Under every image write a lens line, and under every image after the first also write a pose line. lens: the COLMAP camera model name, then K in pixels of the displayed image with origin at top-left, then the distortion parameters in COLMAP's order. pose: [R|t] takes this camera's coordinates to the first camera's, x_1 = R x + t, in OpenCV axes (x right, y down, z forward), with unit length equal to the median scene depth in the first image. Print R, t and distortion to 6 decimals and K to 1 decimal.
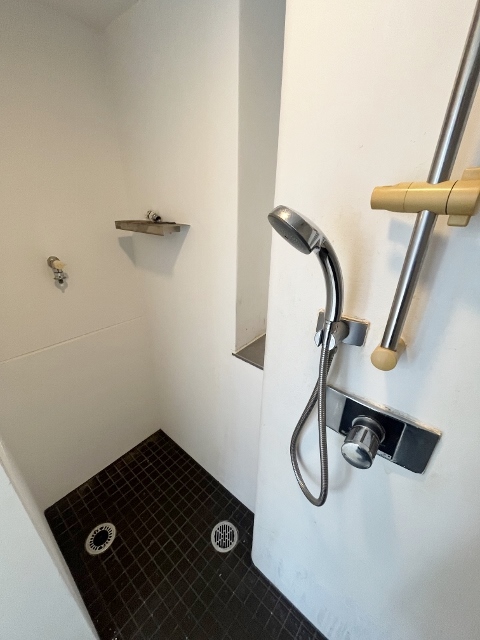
lens RADIAL K [[258.2, 0, 240.3], [0, 258.2, 319.7], [0, 0, 1]] dist [-0.003249, 0.000522]
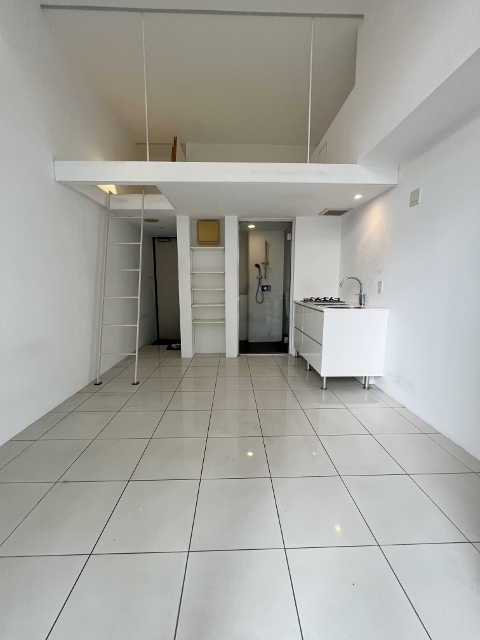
lens RADIAL K [[258.2, 0, 242.3], [0, 258.2, 319.2], [0, 0, 1]] dist [-0.003249, 0.000522]
pose [[0.735130, -0.117685, 0.667633, -5.774939], [0.292217, 0.943638, -0.155423, 2.445748], [-0.611713, 0.309350, 0.728086, -4.357633]]
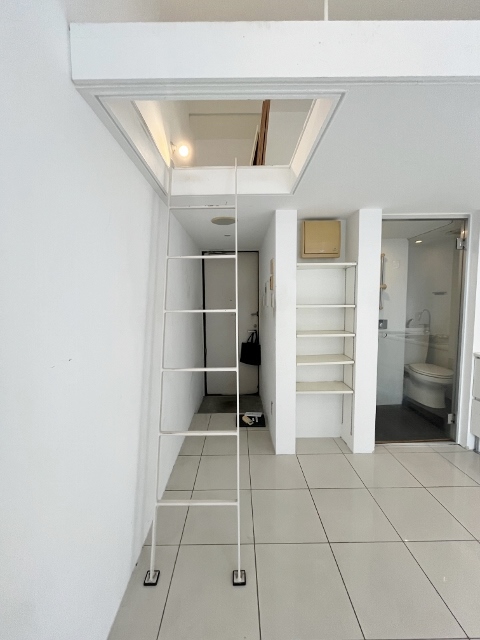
lens RADIAL K [[258.2, 0, 238.2], [0, 258.2, 322.4], [0, 0, 1]] dist [-0.003249, 0.000522]
pose [[0.763228, -0.083823, 0.640669, -5.288724], [0.292017, 0.929255, -0.226298, 0.736019], [-0.576376, 0.359804, 0.733711, -1.343098]]
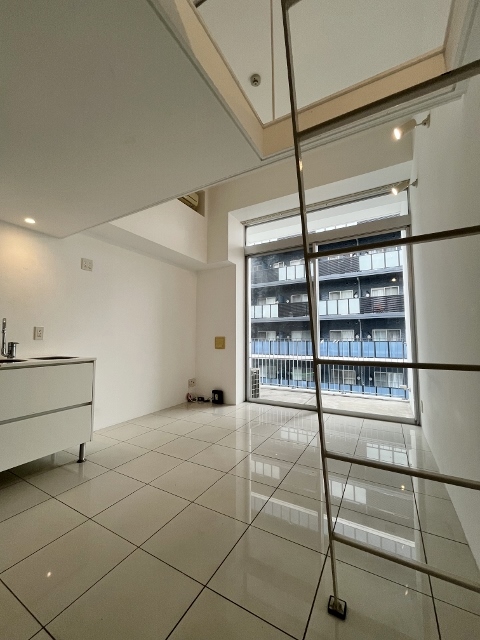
lens RADIAL K [[258.2, 0, 237.3], [0, 258.2, 322.4], [0, 0, 1]] dist [-0.003249, 0.000522]
pose [[-0.983473, -0.029873, -0.178573, -3.033014], [-0.089043, 0.938578, 0.333381, -0.028551], [0.157646, 0.343772, -0.925726, 1.864166]]
